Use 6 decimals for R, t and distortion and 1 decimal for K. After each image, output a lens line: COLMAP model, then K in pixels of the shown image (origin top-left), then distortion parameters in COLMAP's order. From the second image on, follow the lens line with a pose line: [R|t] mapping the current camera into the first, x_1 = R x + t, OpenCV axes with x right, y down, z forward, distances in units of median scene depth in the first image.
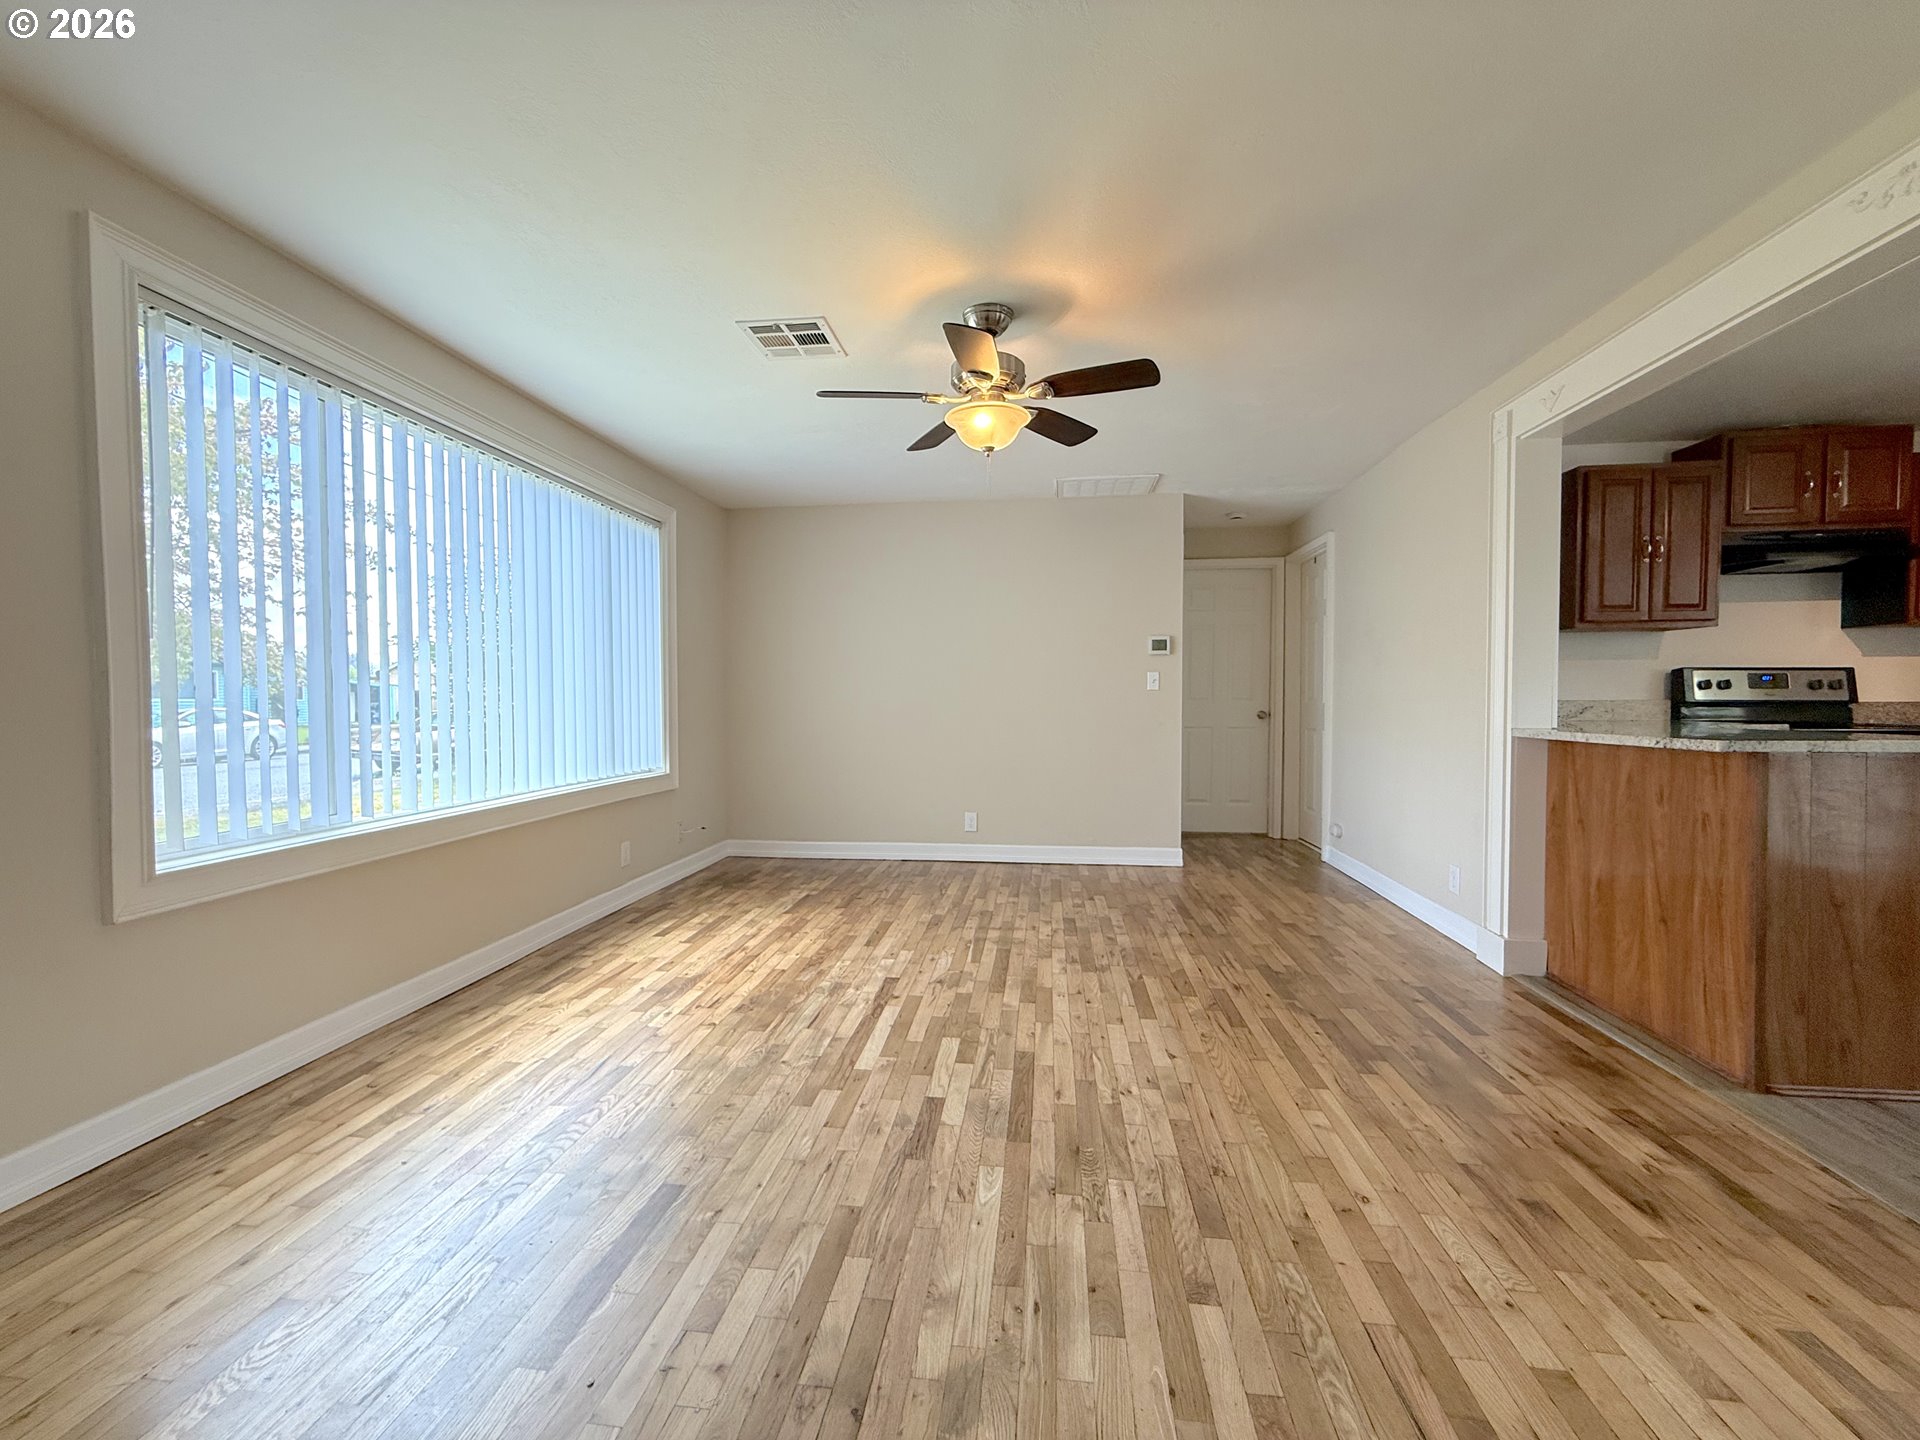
lens RADIAL K [[764.2, 0, 953.0], [0, 764.2, 716.9], [0, 0, 1]] dist [0.000151, 0.000118]
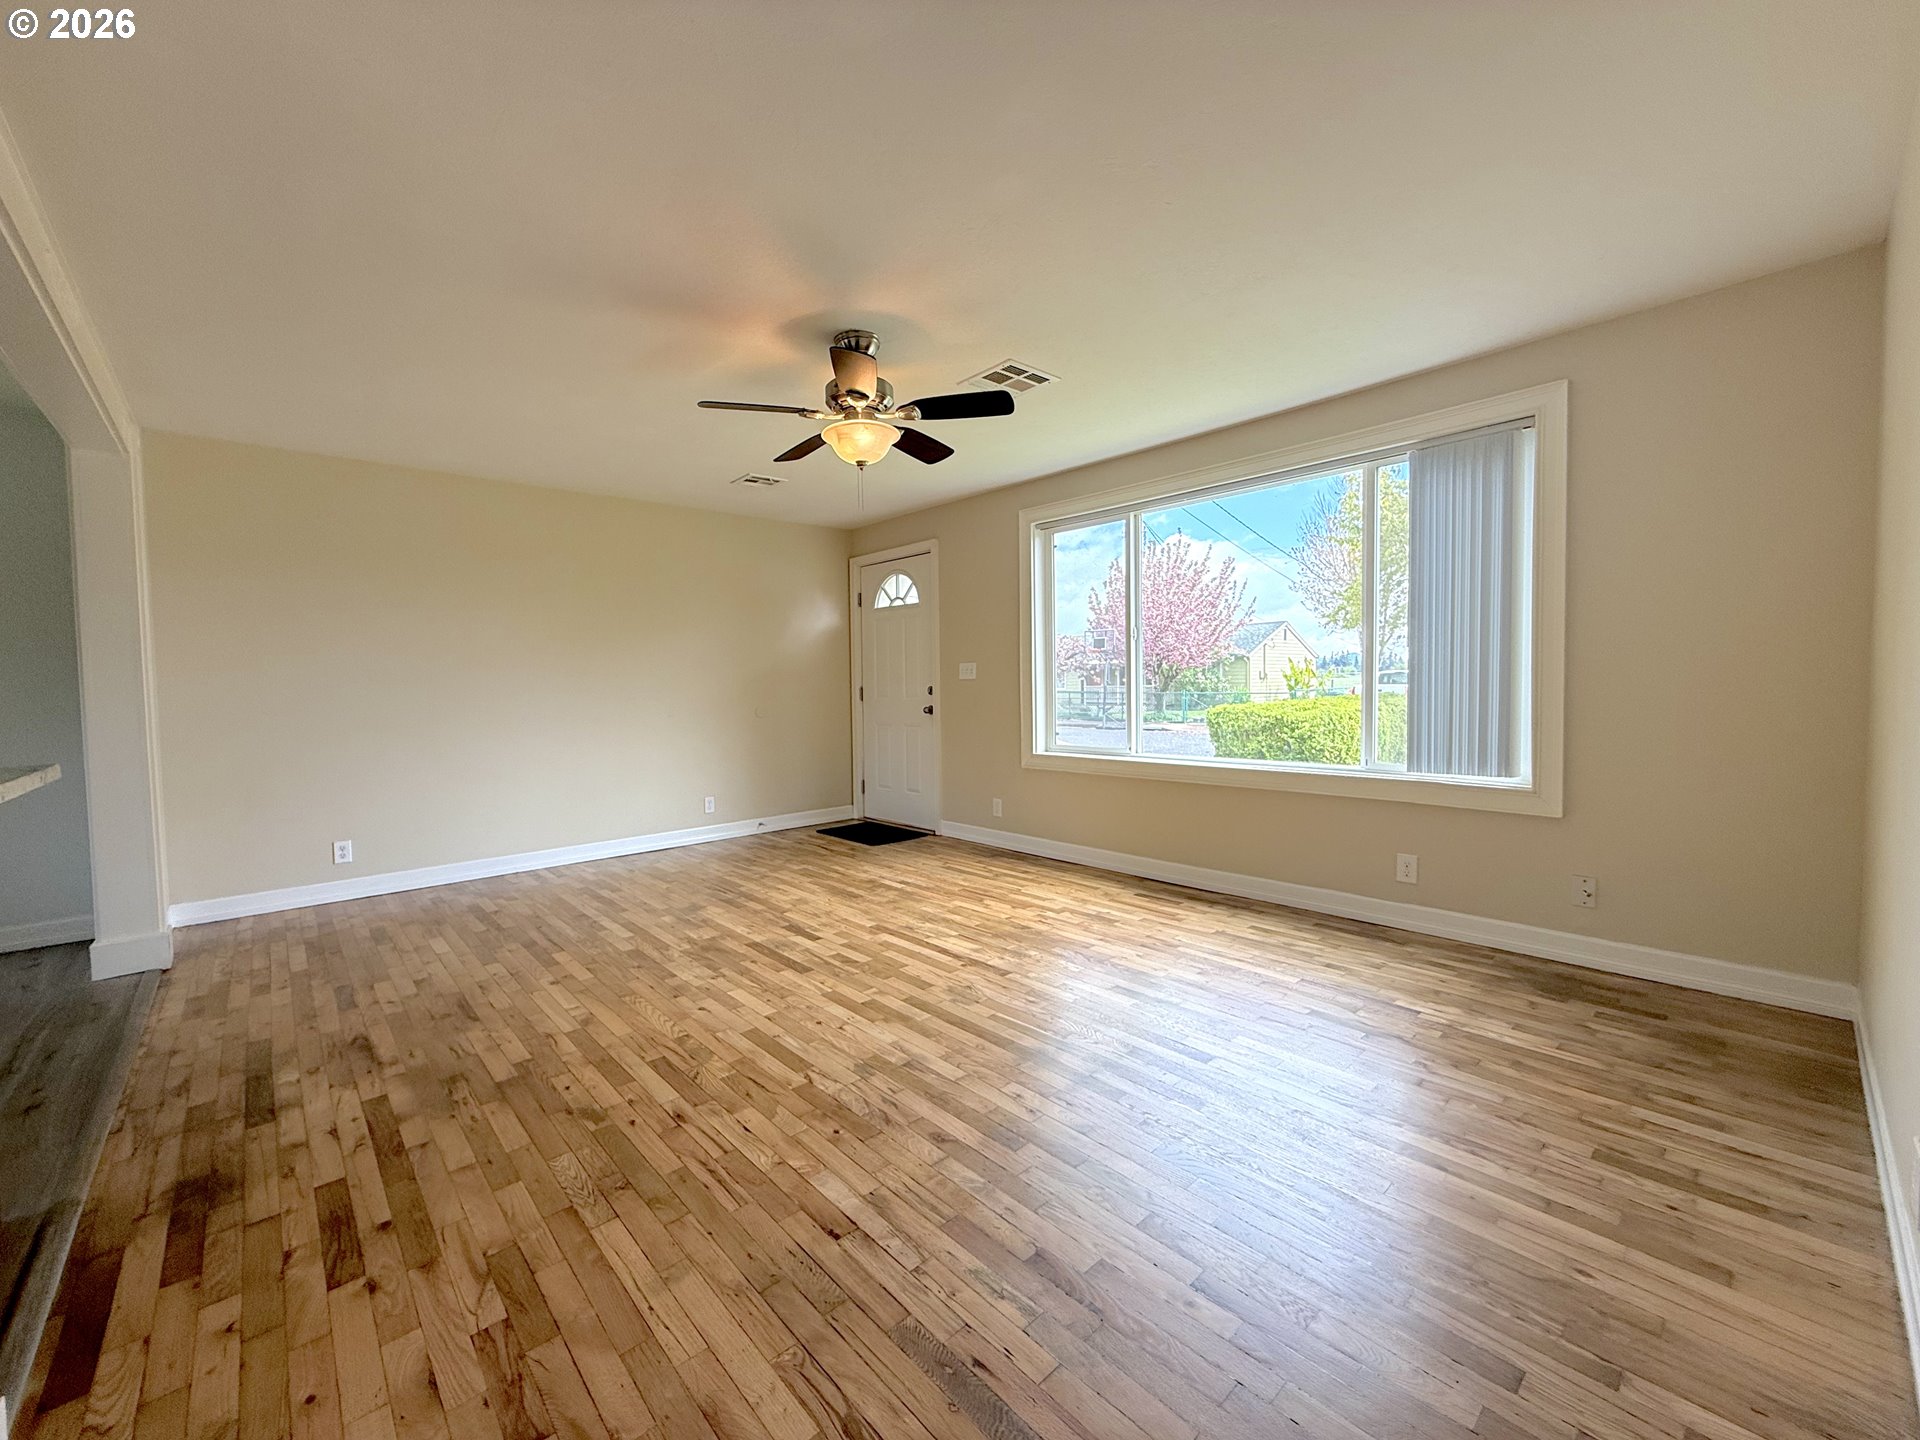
lens RADIAL K [[764.2, 0, 951.0], [0, 764.2, 718.0], [0, 0, 1]] dist [0.000151, 0.000118]
pose [[-0.651644, 0.047317, -0.757048, 0.738759], [0.001141, 0.998112, 0.061403, -0.049590], [0.758524, 0.039149, -0.650468, 1.669862]]
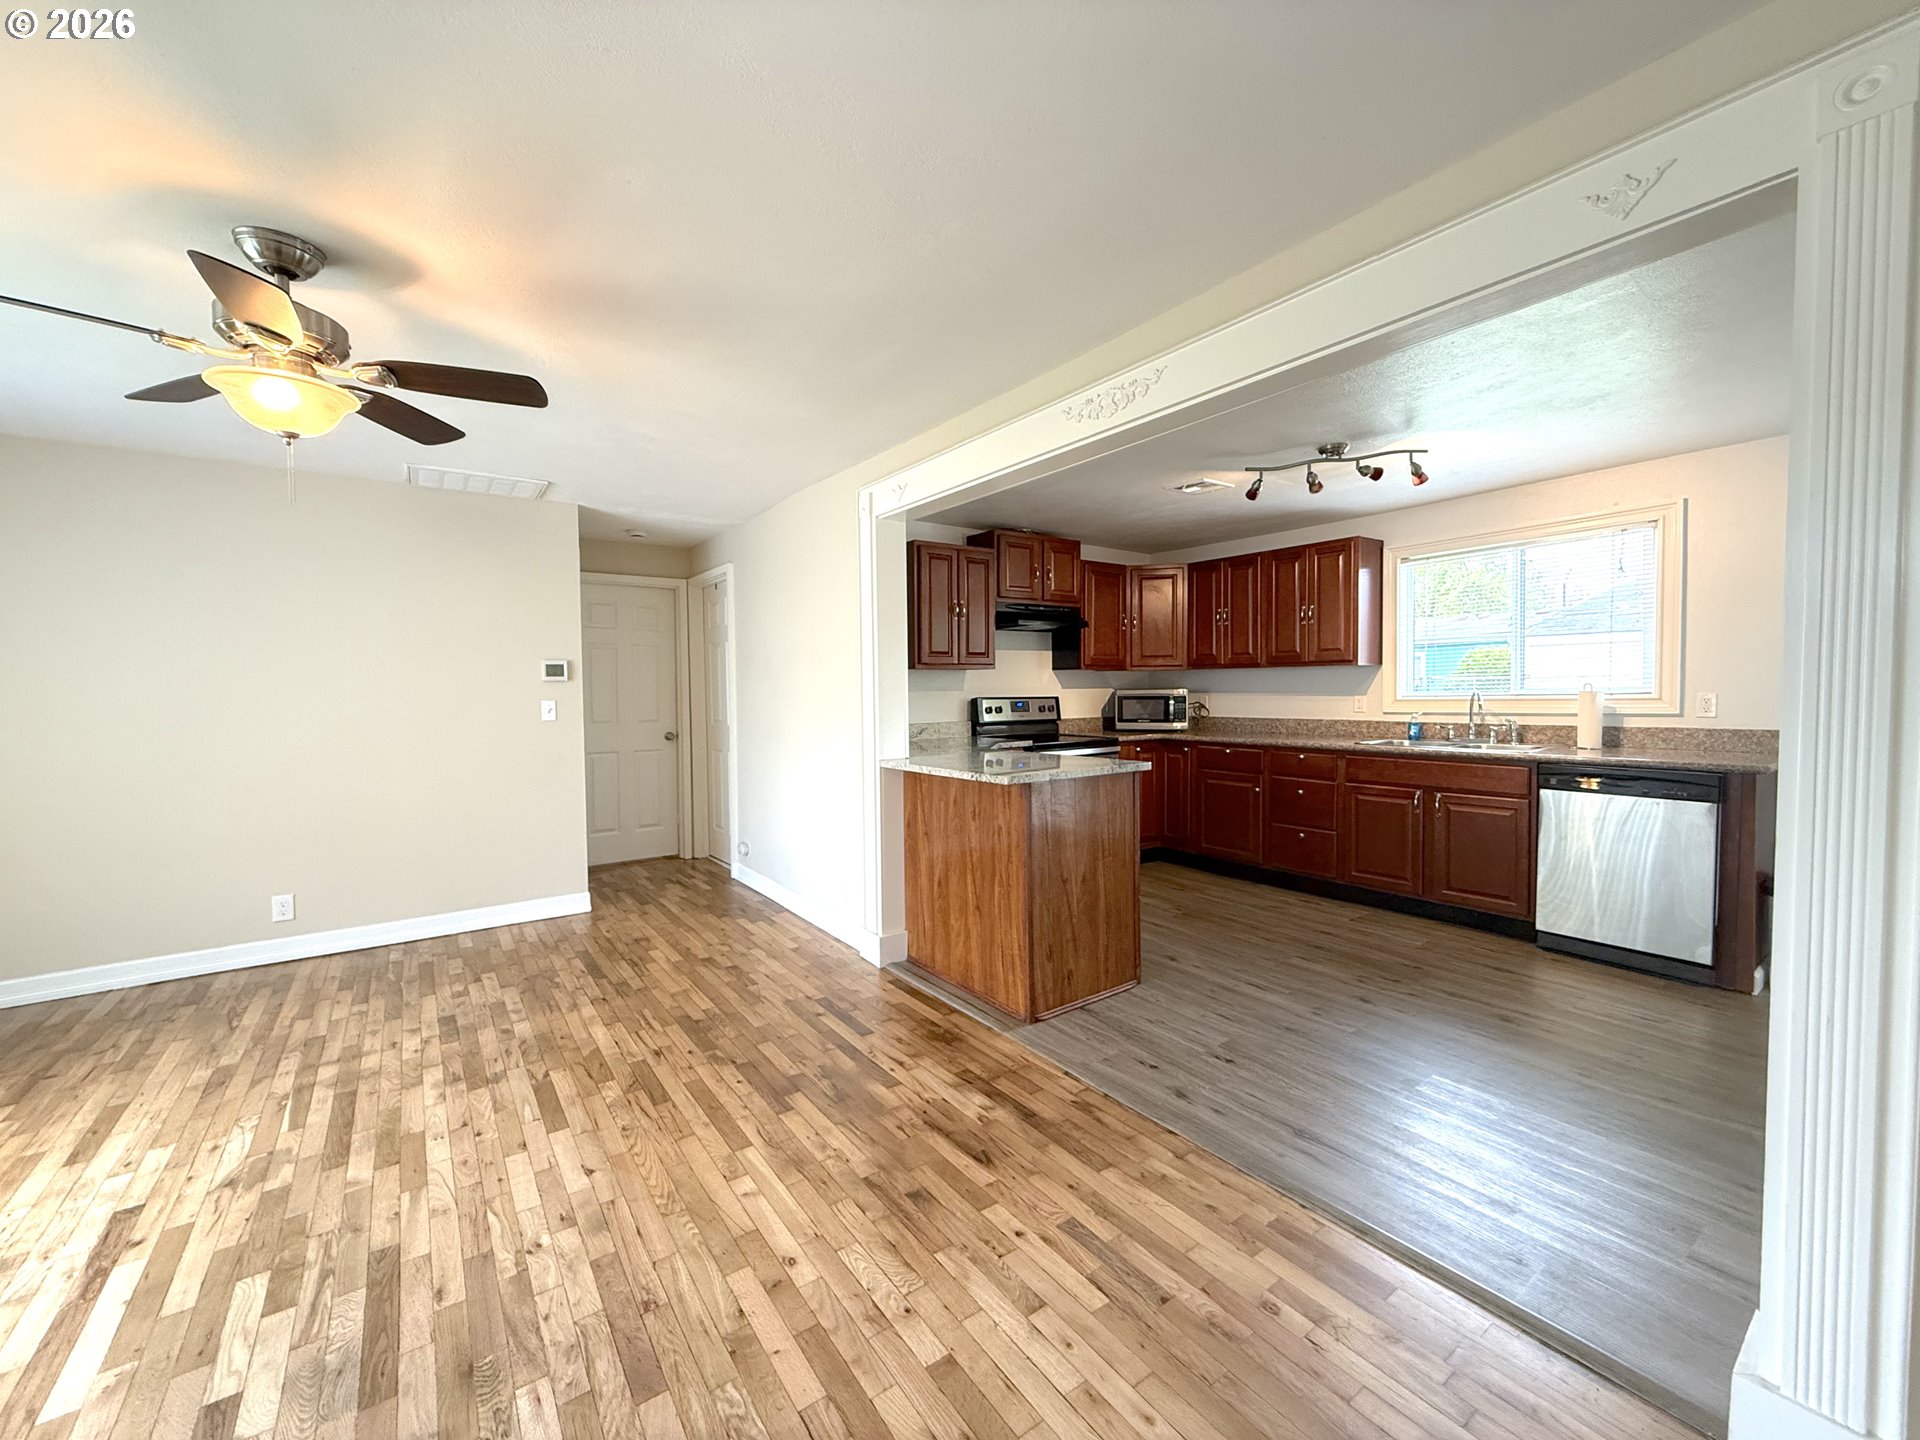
lens RADIAL K [[764.2, 0, 954.1], [0, 764.2, 718.2], [0, 0, 1]] dist [0.000151, 0.000118]
pose [[0.734882, -0.031500, 0.677464, 0.010063], [0.025809, 0.999496, 0.018477, -0.074682], [-0.677704, 0.003906, 0.735324, 0.045661]]
